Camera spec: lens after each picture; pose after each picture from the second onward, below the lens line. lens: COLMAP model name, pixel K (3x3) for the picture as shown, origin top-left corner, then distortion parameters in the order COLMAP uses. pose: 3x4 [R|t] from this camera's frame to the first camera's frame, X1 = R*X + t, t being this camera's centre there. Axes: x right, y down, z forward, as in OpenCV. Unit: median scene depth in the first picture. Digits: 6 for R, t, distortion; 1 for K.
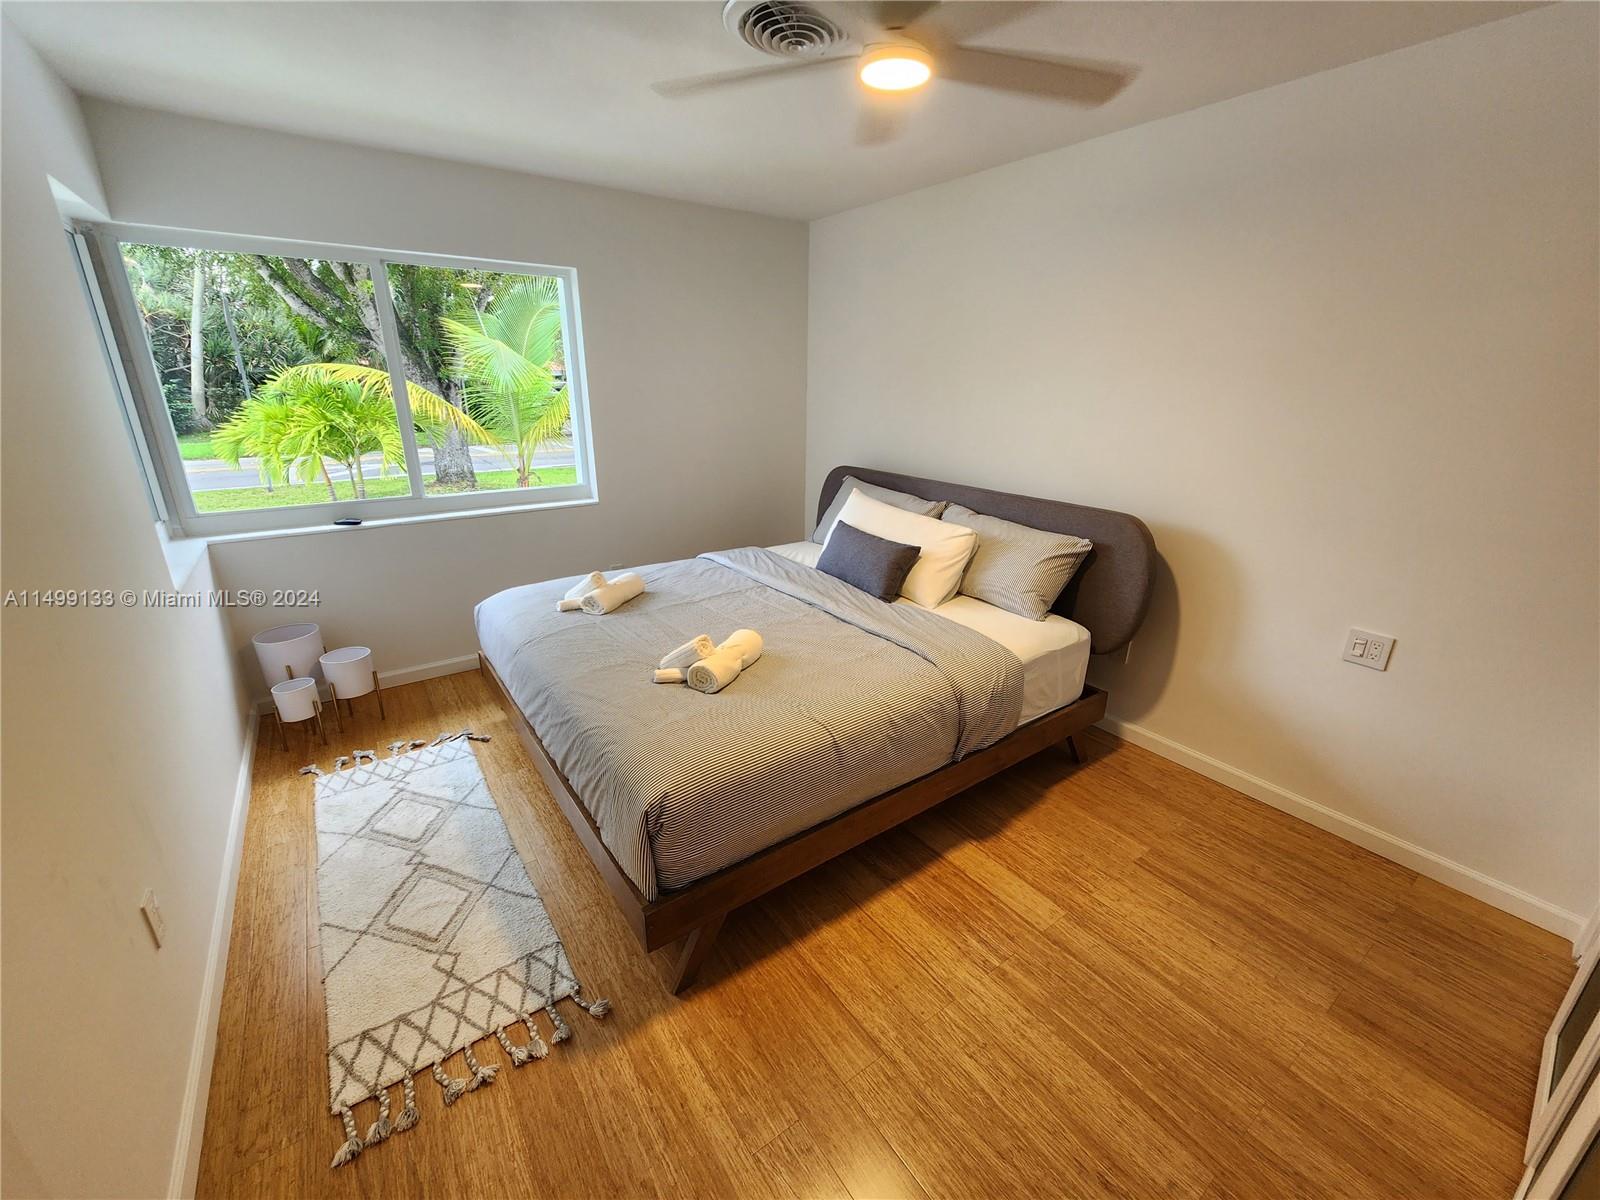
lens RADIAL K [[654.2, 0, 803.4], [0, 654.2, 606.8], [0, 0, 1]] dist [-0.002087, -0.000503]
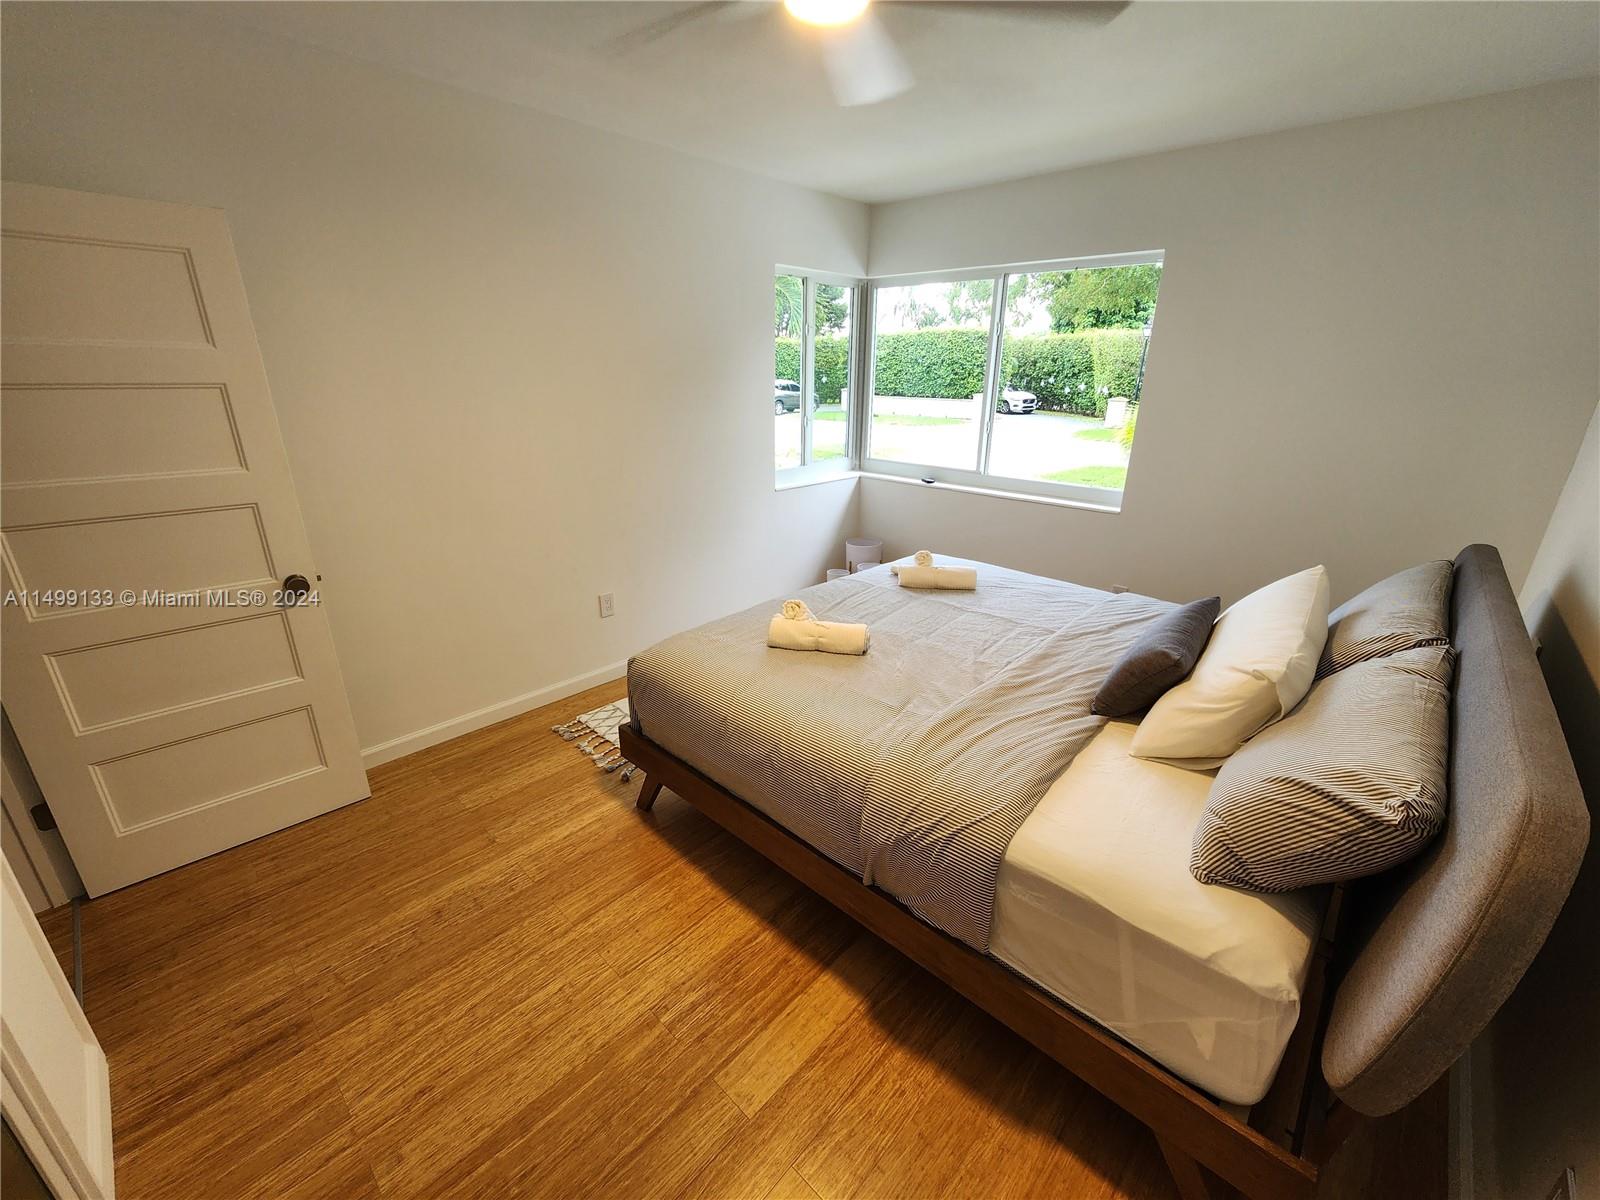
lens RADIAL K [[654.2, 0, 804.5], [0, 654.2, 604.5], [0, 0, 1]] dist [-0.002087, -0.000503]
pose [[0.188555, 0.329720, -0.925058, 0.863788], [-0.337490, 0.906341, 0.254258, -0.230894], [0.922251, 0.264256, 0.282173, 0.691453]]
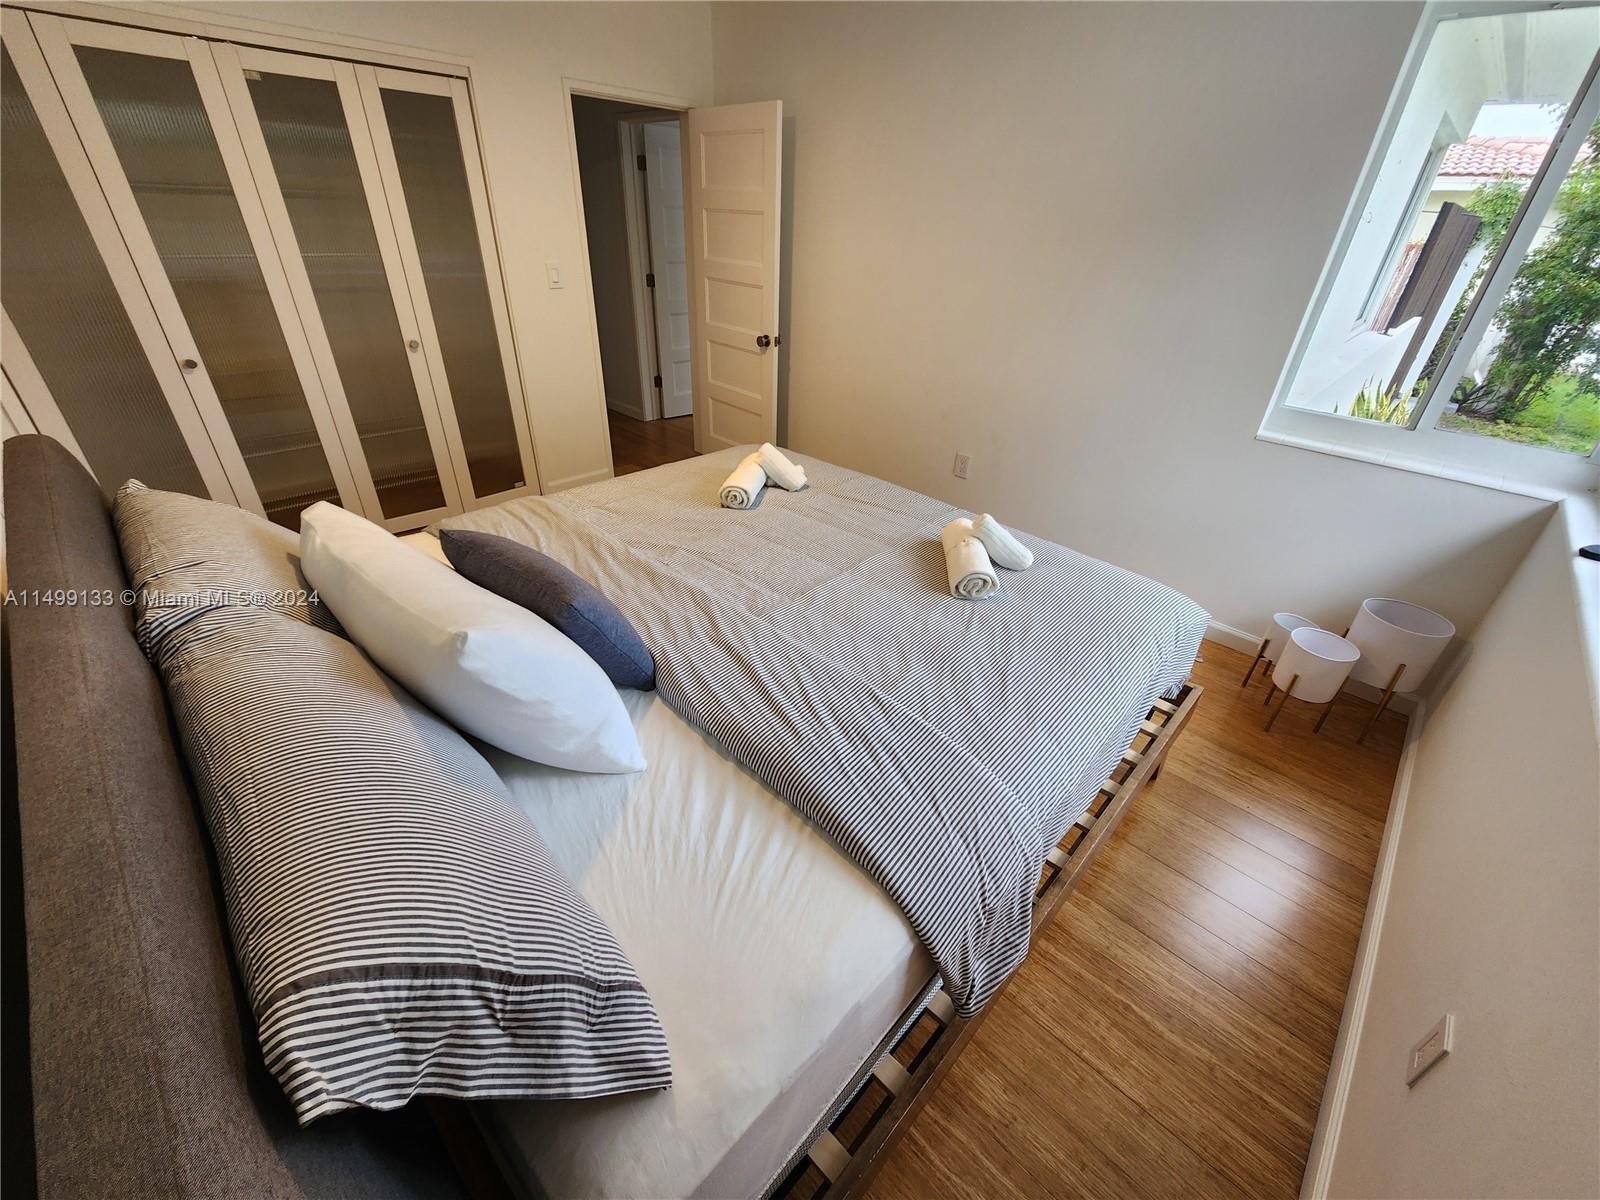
lens RADIAL K [[654.2, 0, 794.5], [0, 654.2, 601.8], [0, 0, 1]] dist [-0.002087, -0.000503]
pose [[-0.987377, 0.043066, -0.152420, -0.071046], [-0.090207, 0.638098, 0.764653, -0.658317], [0.130190, 0.768750, -0.626158, 1.957573]]
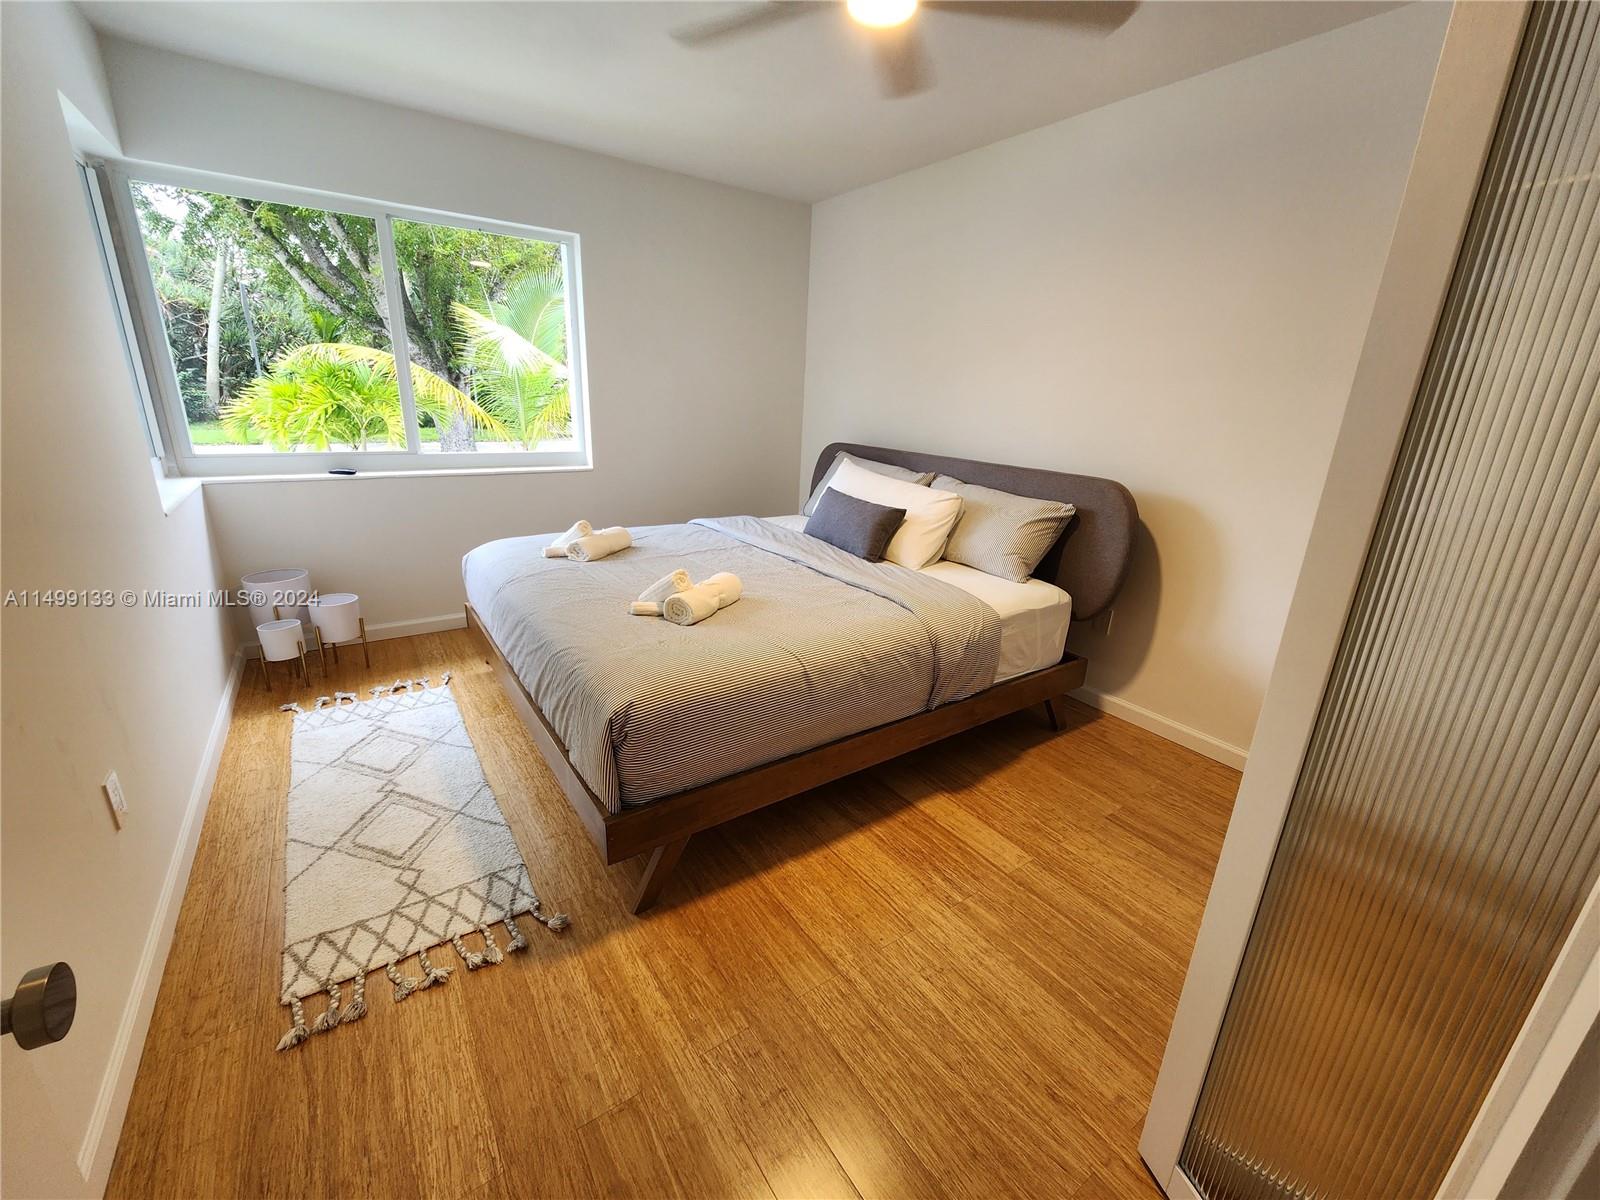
lens RADIAL K [[654.2, 0, 803.4], [0, 654.2, 605.8], [0, 0, 1]] dist [-0.002087, -0.000503]
pose [[0.999412, 0.034070, -0.003978, 0.040930], [-0.034149, 0.999180, -0.021770, 0.113899], [0.003233, 0.021893, 0.999755, -0.006598]]
